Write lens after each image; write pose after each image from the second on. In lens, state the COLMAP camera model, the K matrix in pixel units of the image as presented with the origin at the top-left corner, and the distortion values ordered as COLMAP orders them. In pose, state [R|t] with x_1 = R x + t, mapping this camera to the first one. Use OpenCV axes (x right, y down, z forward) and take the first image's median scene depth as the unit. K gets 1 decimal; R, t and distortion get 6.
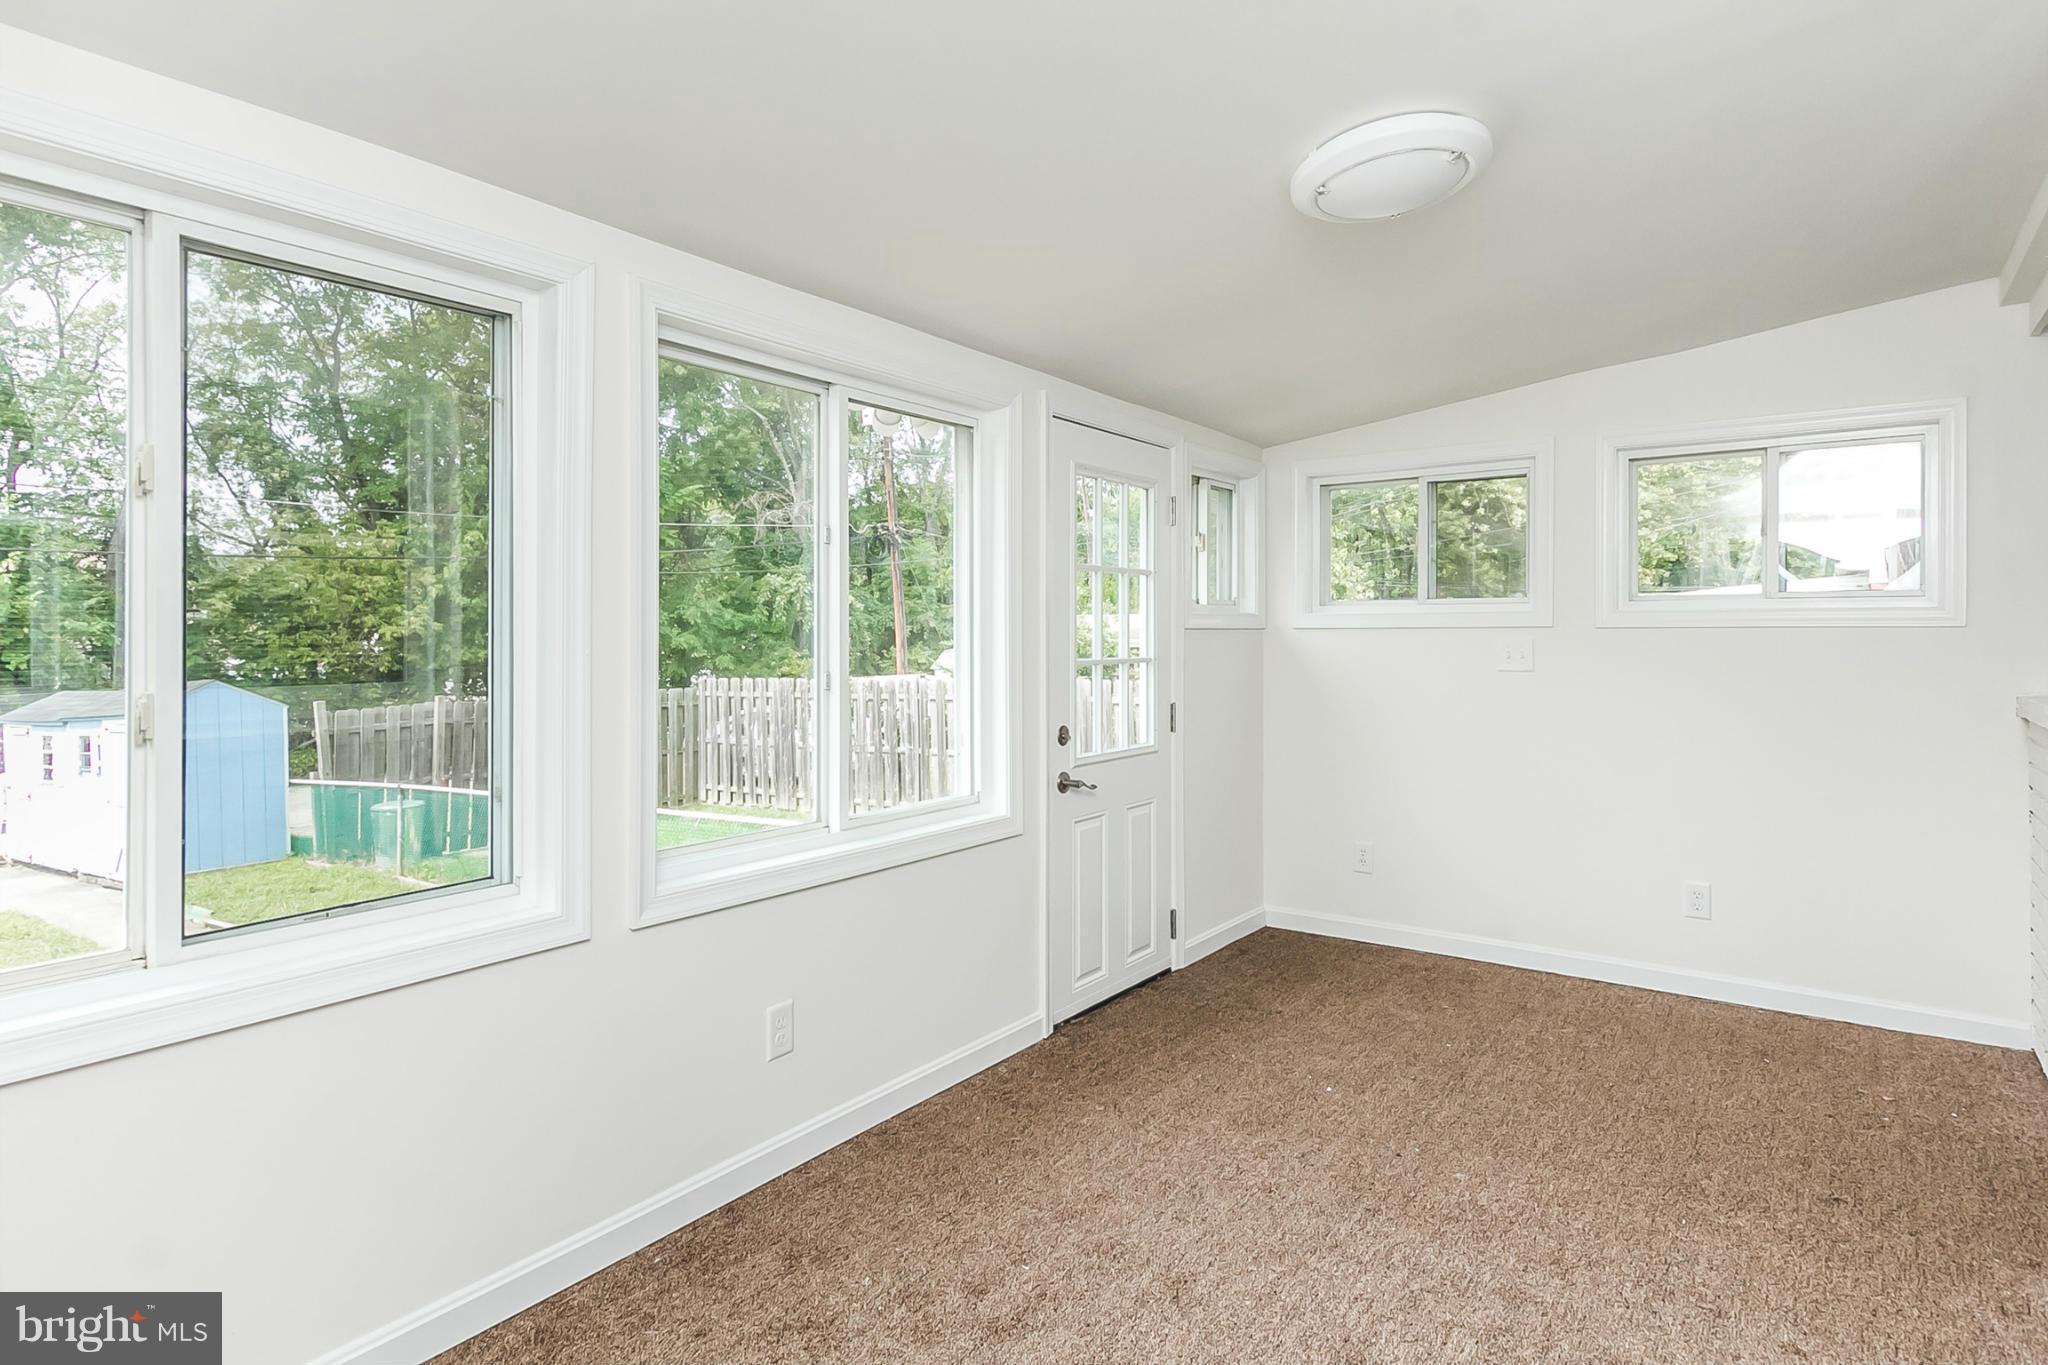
lens RADIAL K [[1101.7, 0, 1022.7], [0, 1101.7, 636.1], [0, 0, 1]] dist [0.002827, -0.003300]
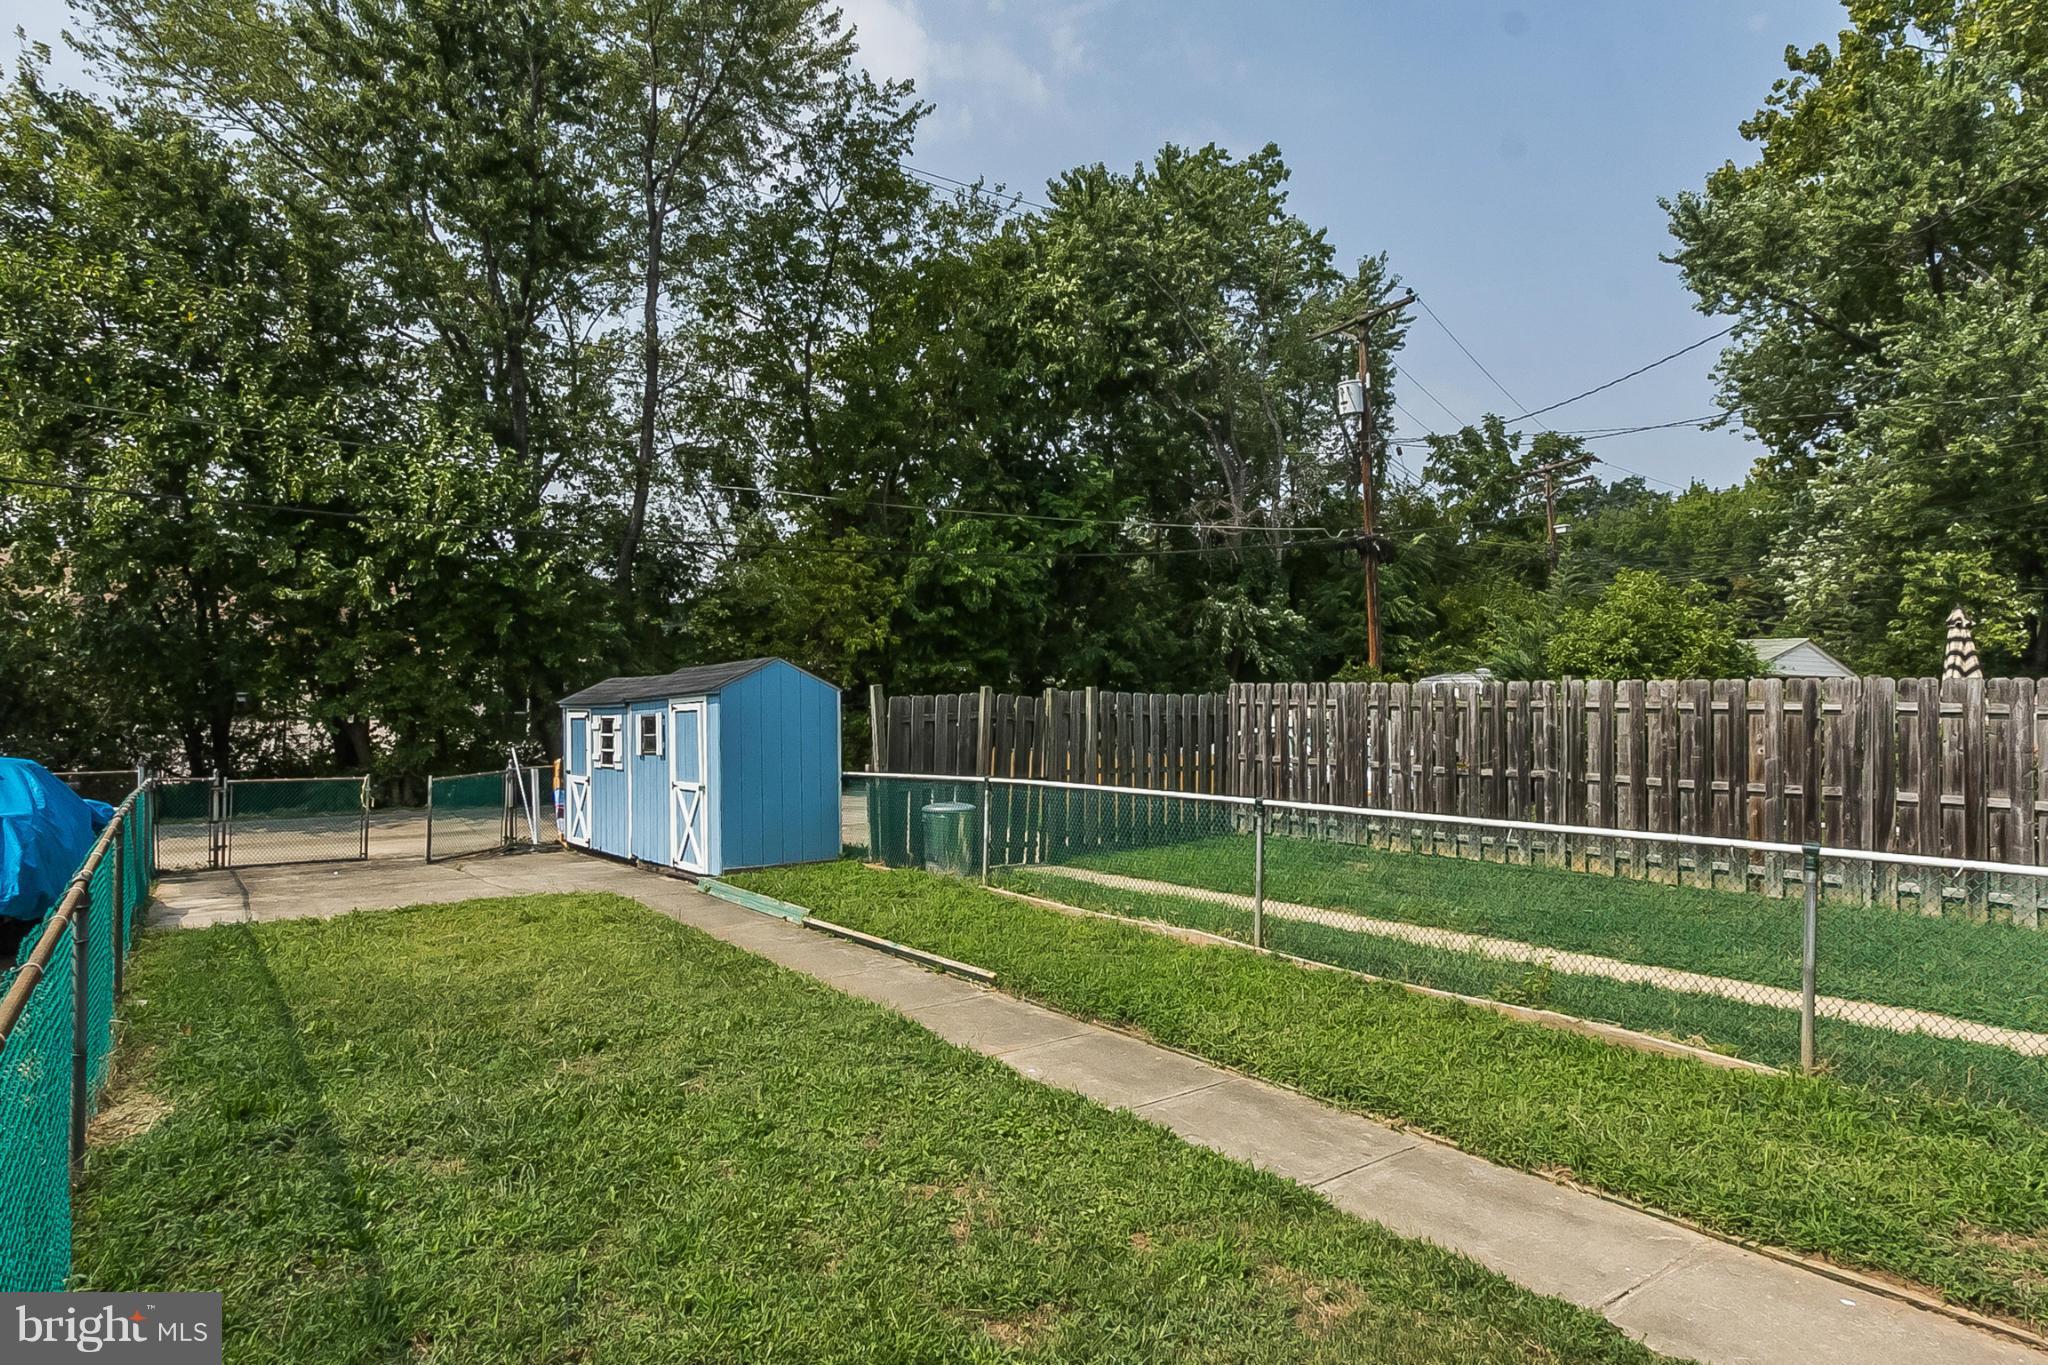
lens RADIAL K [[1123.5, 0, 1024.0], [0, 1123.5, 682.5], [0, 0, 1]] dist [0.004852, -0.000058]
pose [[0.956831, 0.019124, -0.290014, -0.144546], [-0.020358, 0.999792, -0.001237, 0.030841], [0.289930, 0.007088, 0.957022, 0.091872]]
